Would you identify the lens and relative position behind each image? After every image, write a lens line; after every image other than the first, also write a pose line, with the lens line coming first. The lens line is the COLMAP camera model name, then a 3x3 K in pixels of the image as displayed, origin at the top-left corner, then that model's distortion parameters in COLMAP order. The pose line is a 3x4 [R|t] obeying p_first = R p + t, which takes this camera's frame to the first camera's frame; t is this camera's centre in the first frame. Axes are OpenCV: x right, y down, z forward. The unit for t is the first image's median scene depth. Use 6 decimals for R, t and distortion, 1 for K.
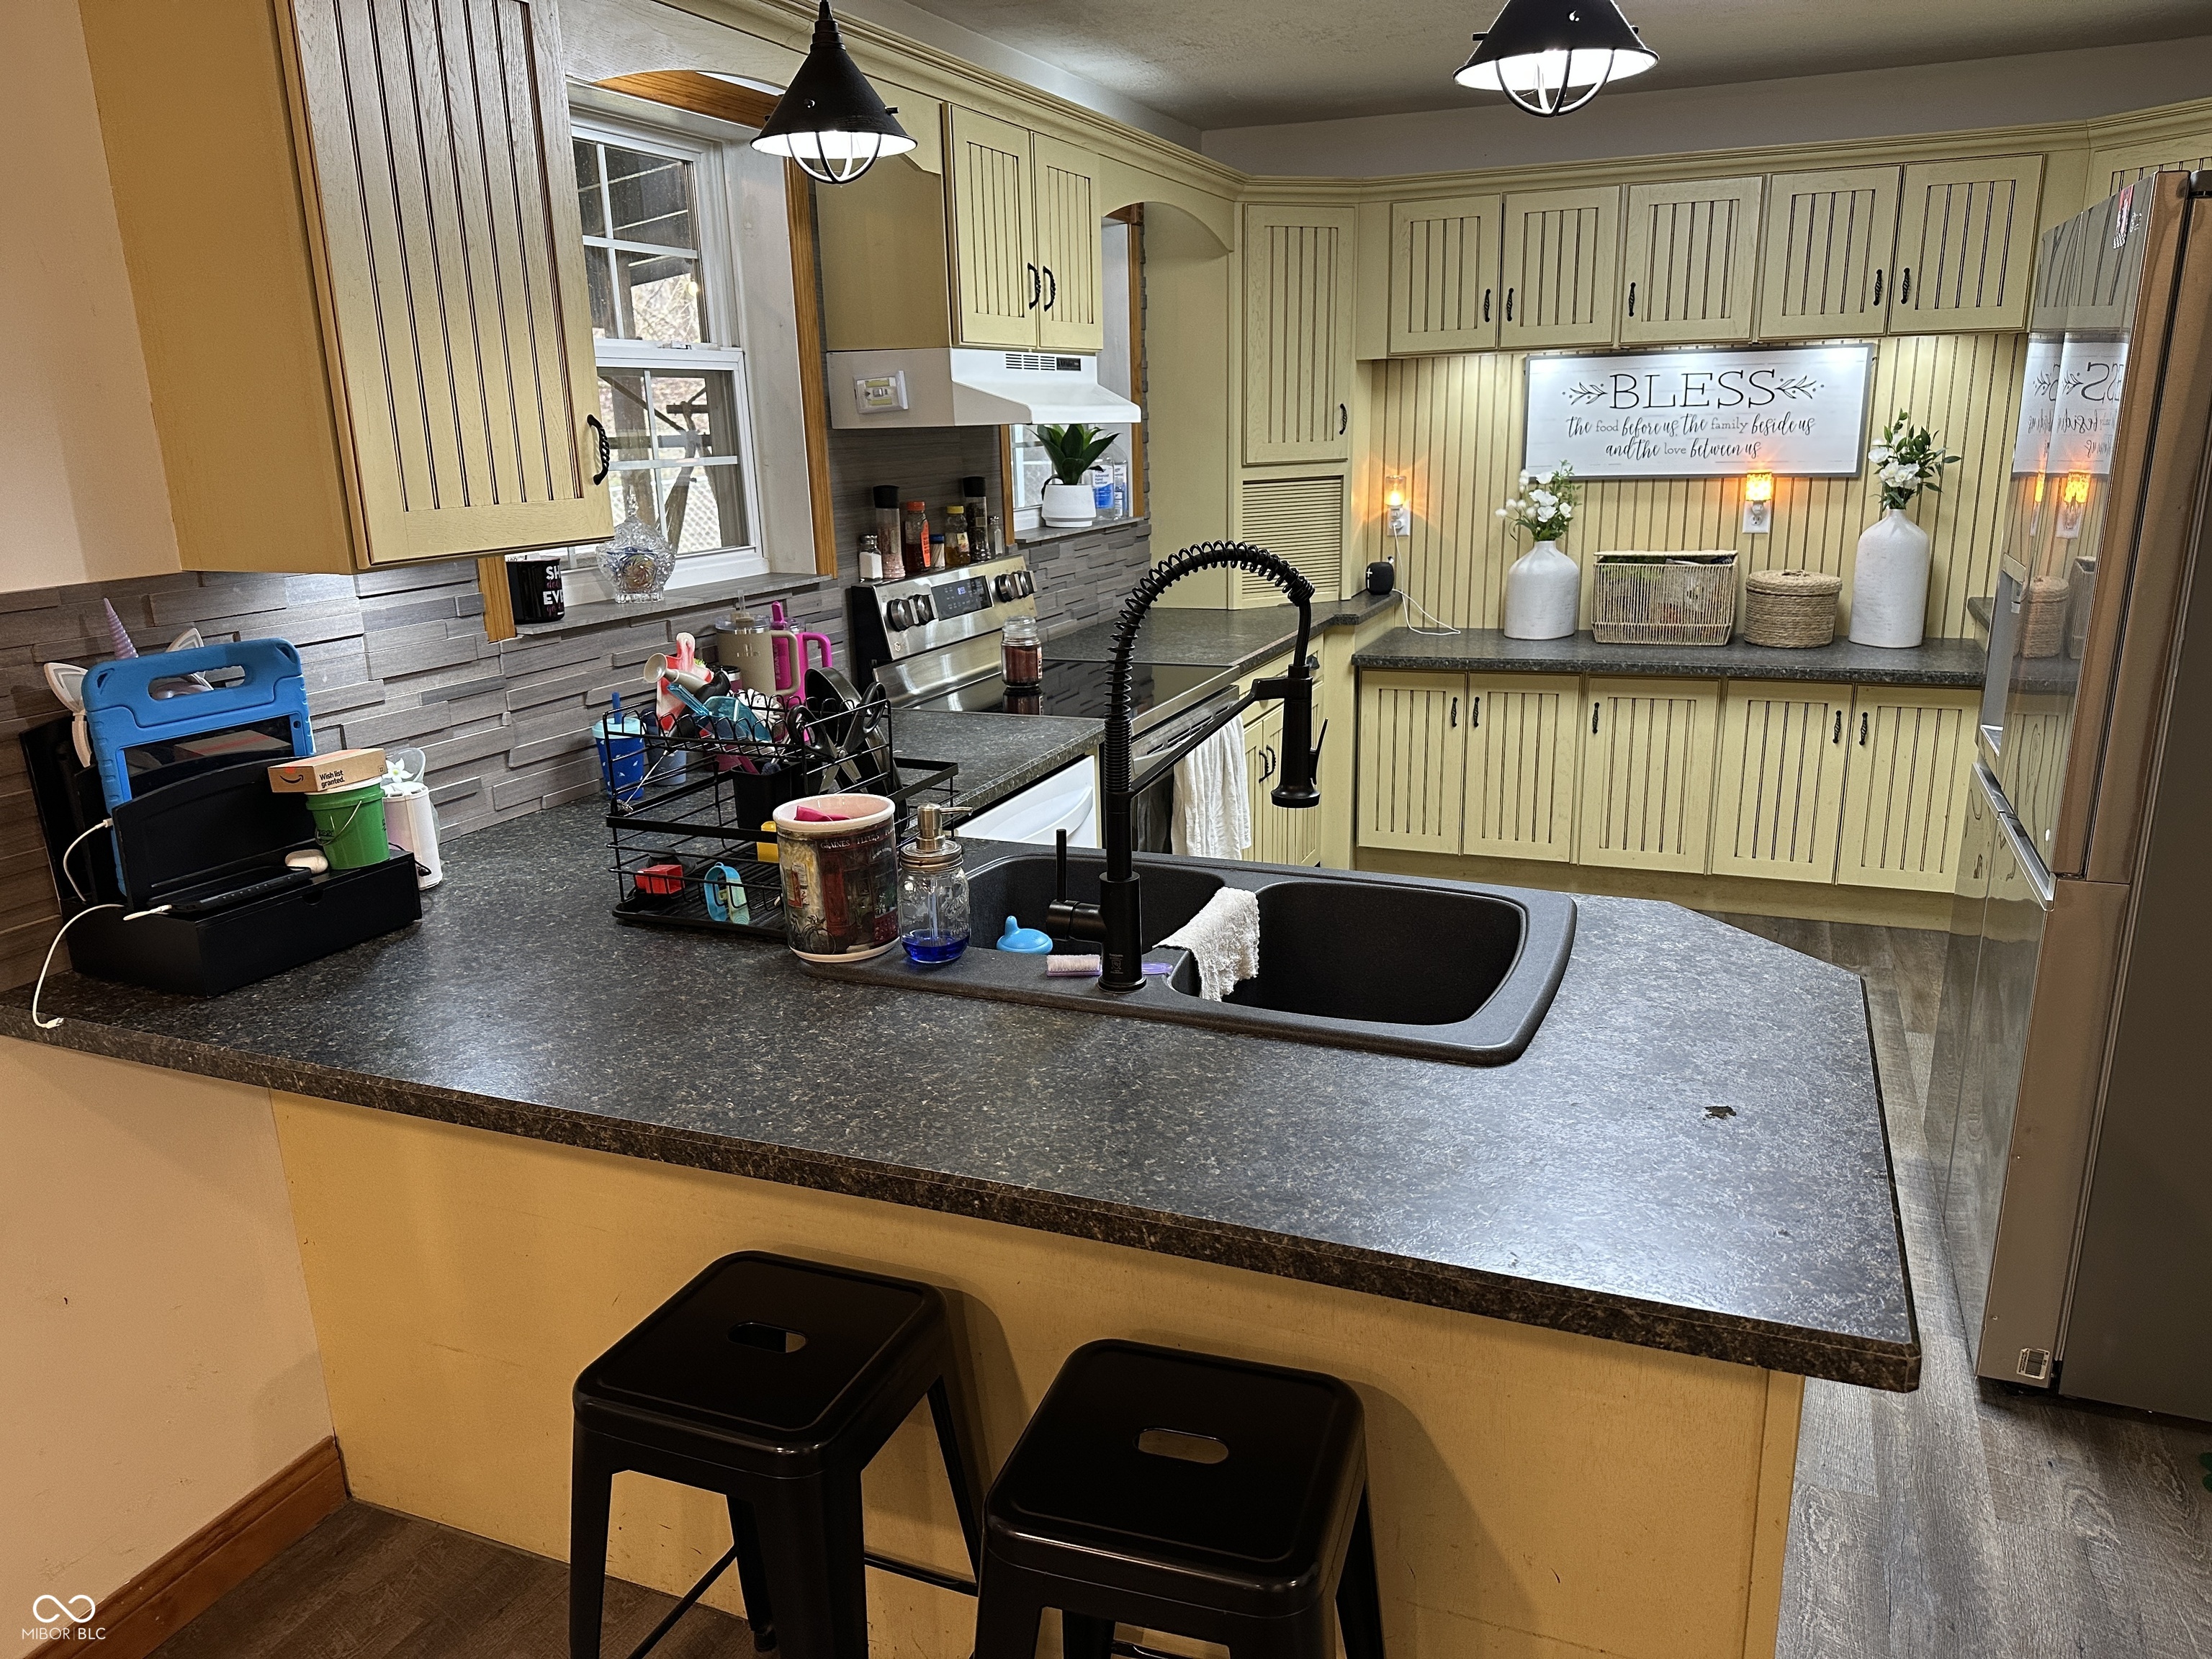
lens RADIAL K [[1541.6, 0, 1106.1], [0, 1541.6, 842.8], [0, 0, 1]] dist [0.049228, -0.051325]
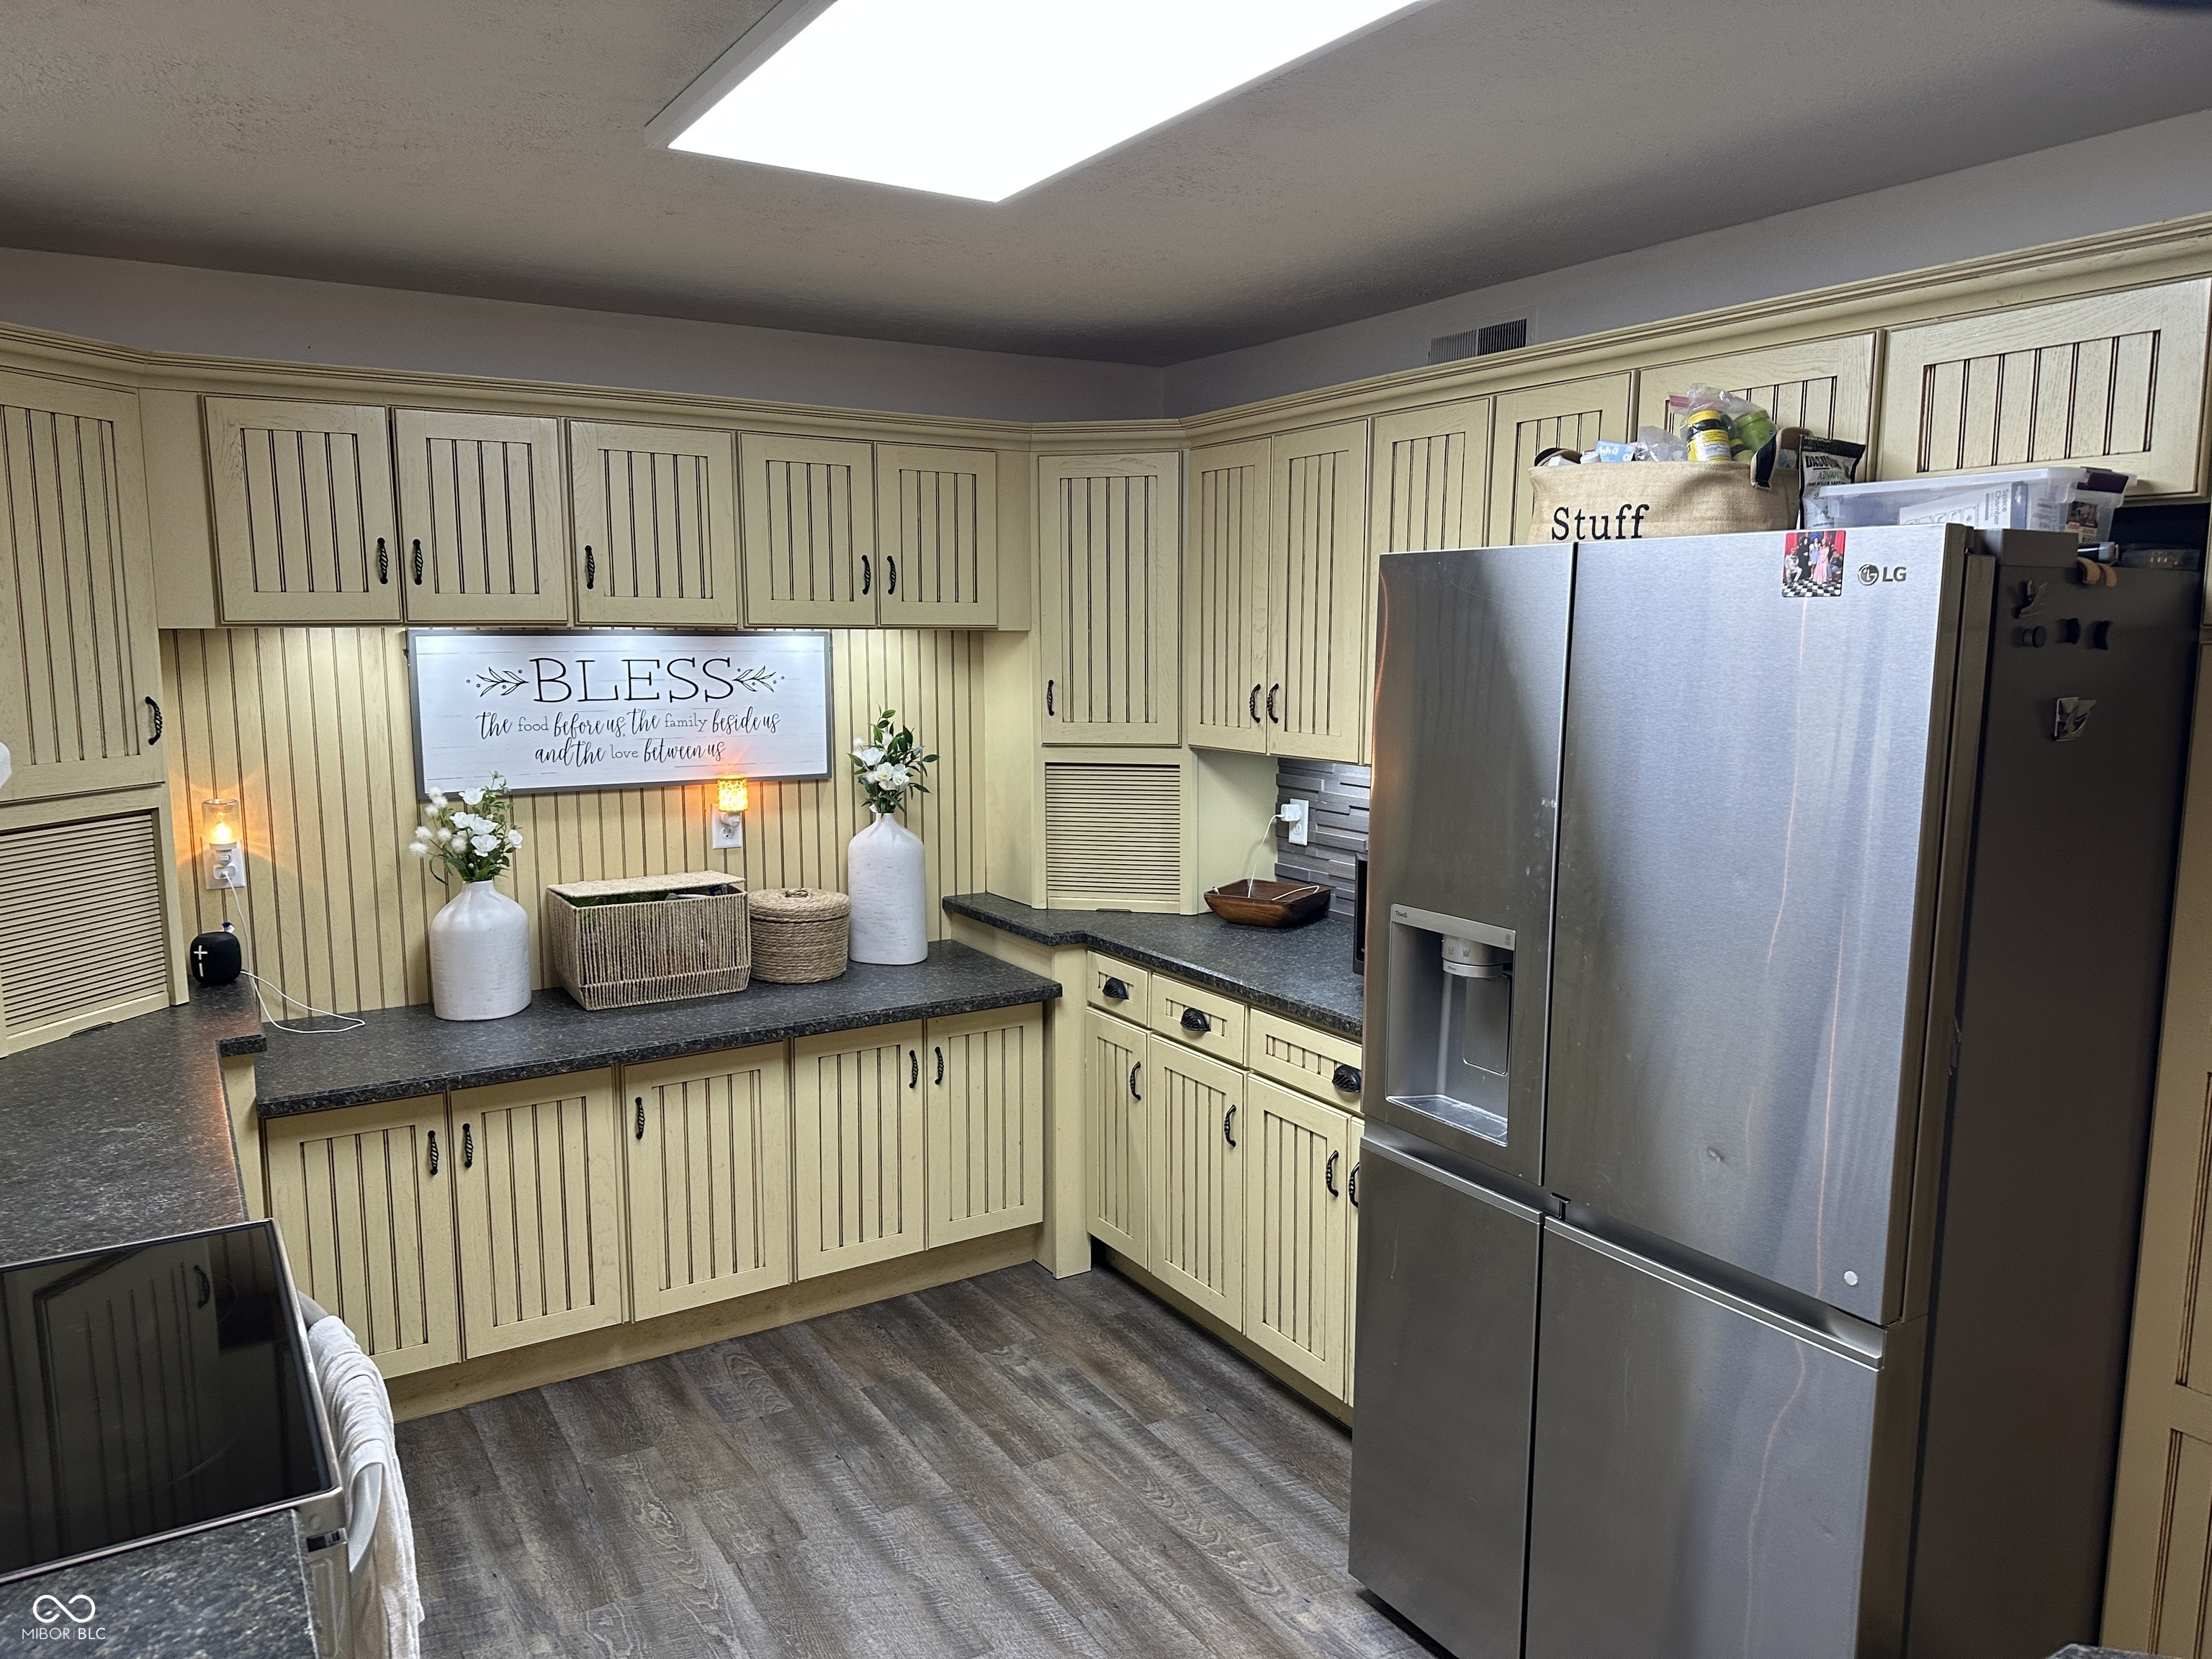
lens RADIAL K [[1541.6, 0, 1106.4], [0, 1541.6, 838.5], [0, 0, 1]] dist [0.049228, -0.051325]
pose [[0.593581, -0.083749, 0.800404, -0.130890], [0.204439, 0.977636, -0.049319, -0.133112], [-0.778374, 0.192908, 0.597428, 0.382341]]
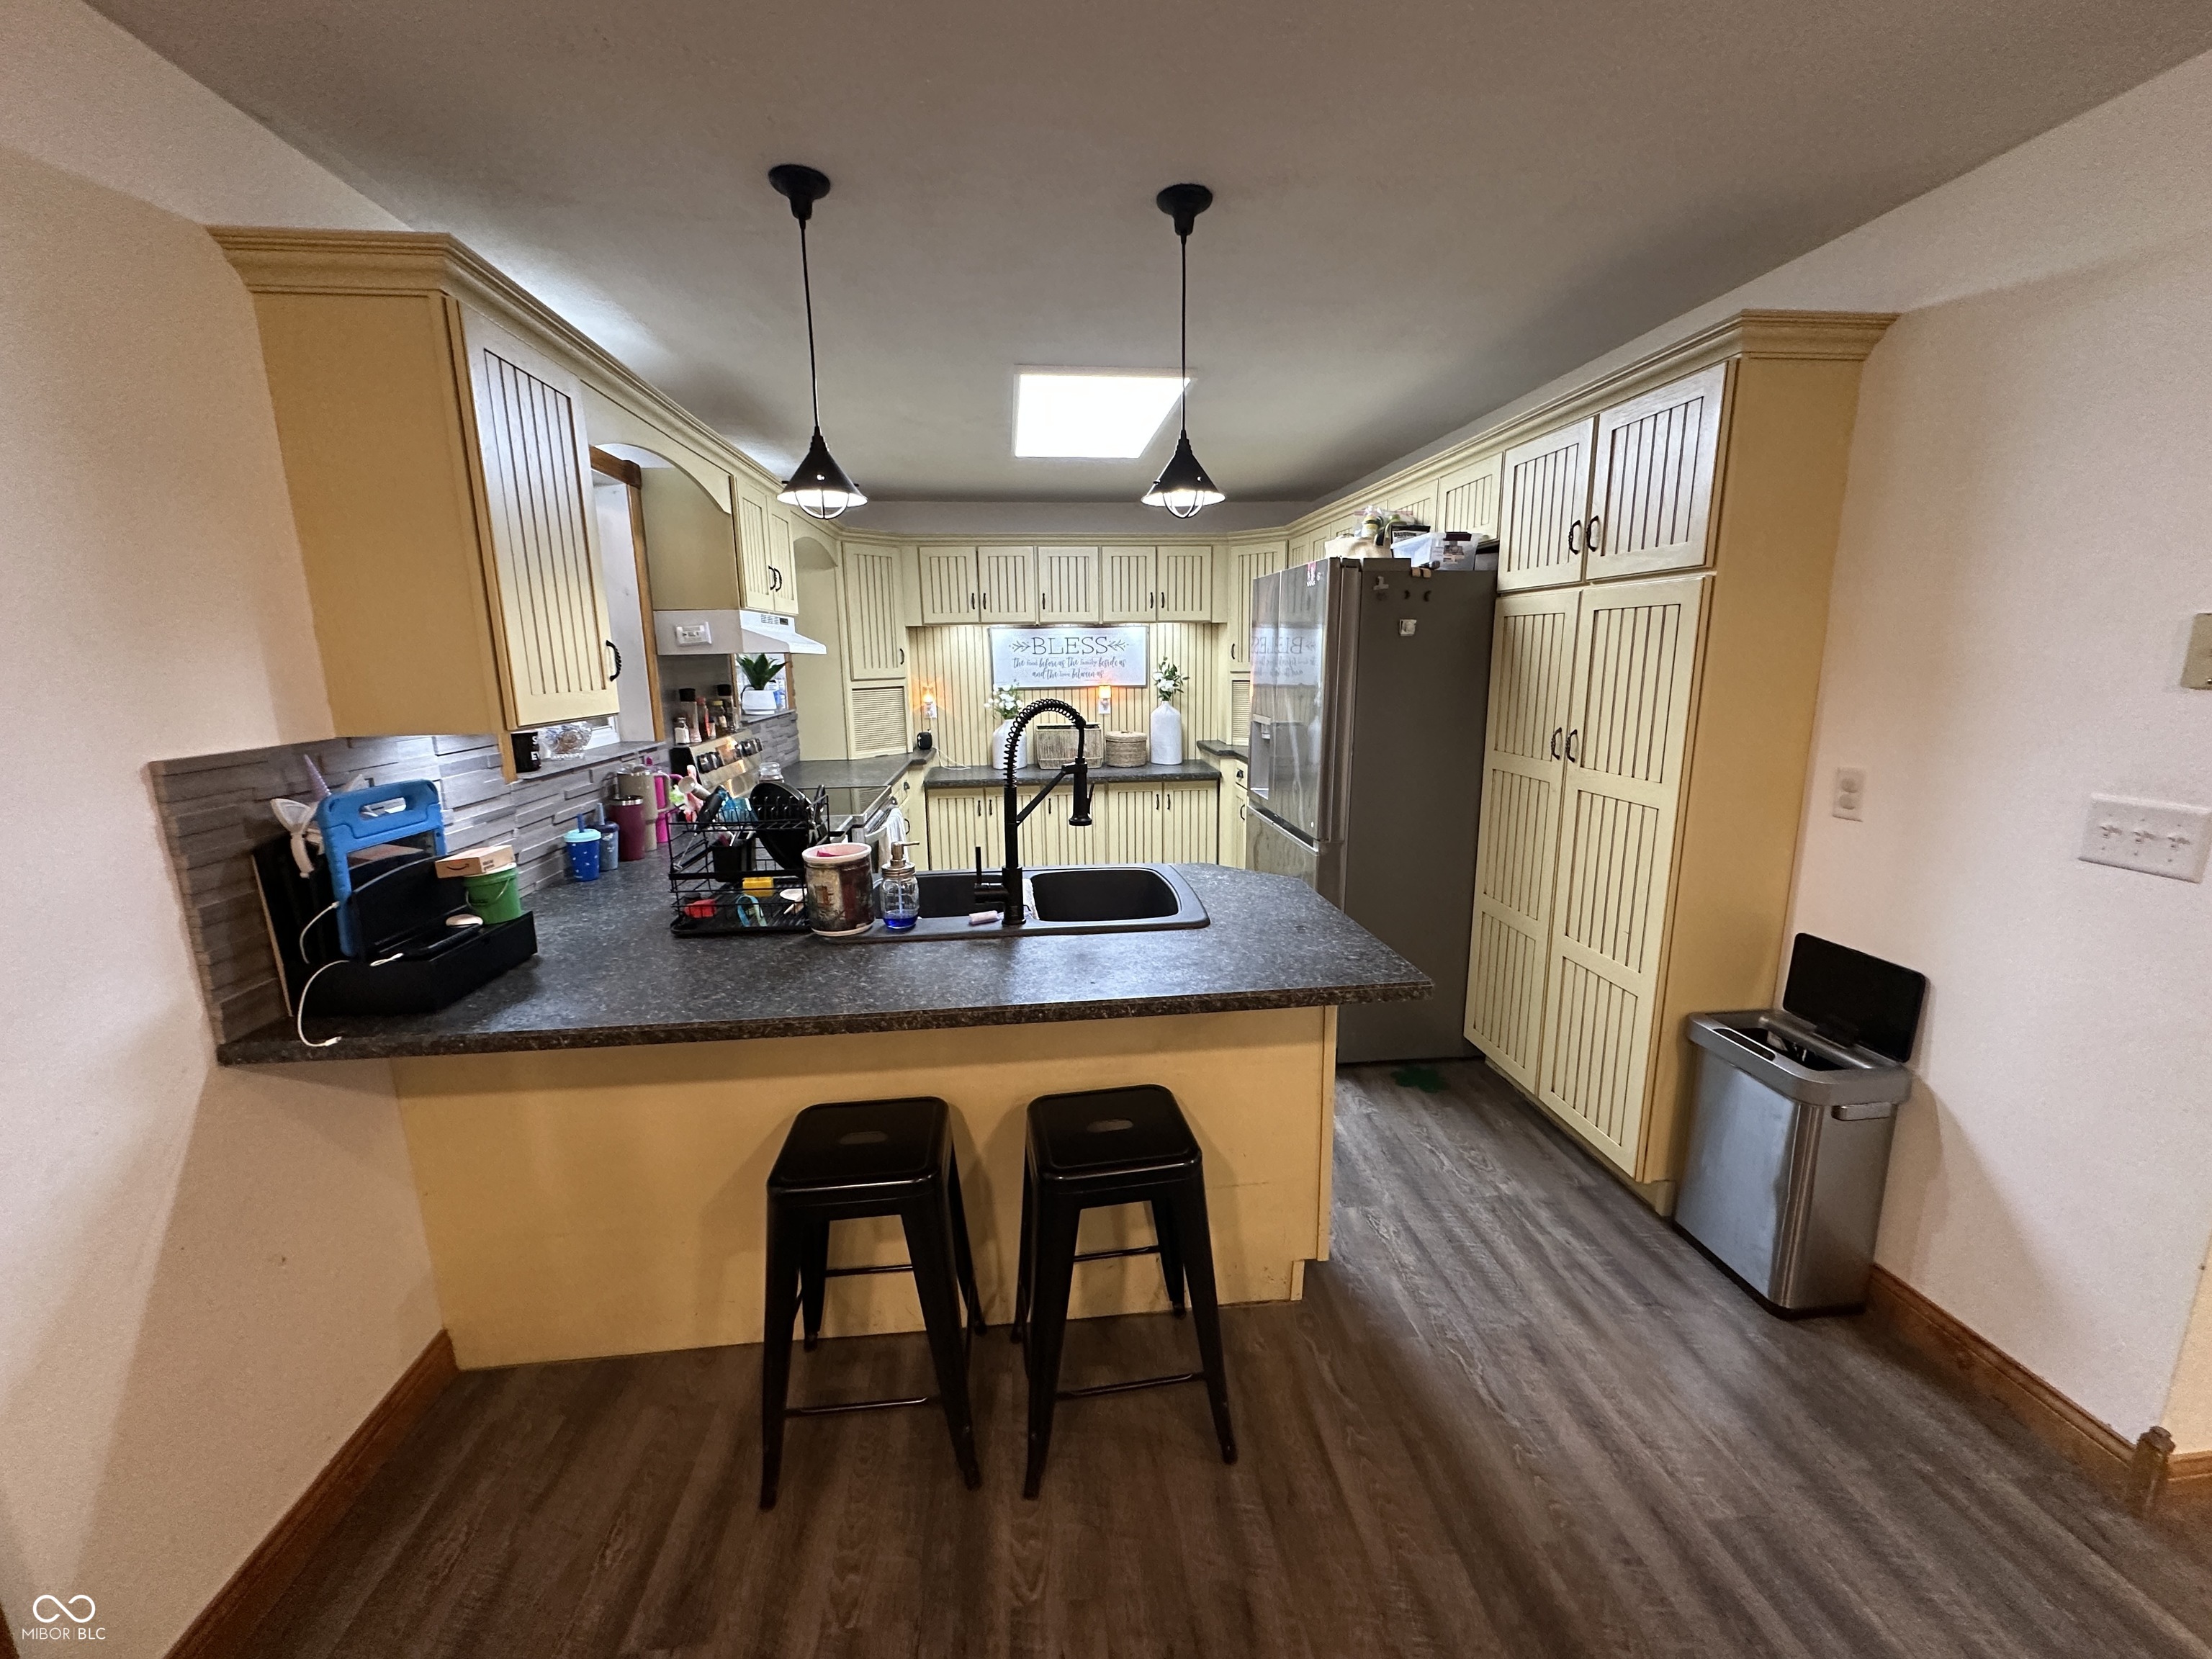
lens RADIAL K [[881.4, 0, 1102.5], [0, 881.4, 832.1], [0, 0, 1]] dist [-0.003618, -0.000273]
pose [[0.881558, -0.081530, 0.464981, -0.157393], [0.118604, 0.991632, -0.050989, 0.019093], [-0.456933, 0.100098, 0.883851, -0.024742]]
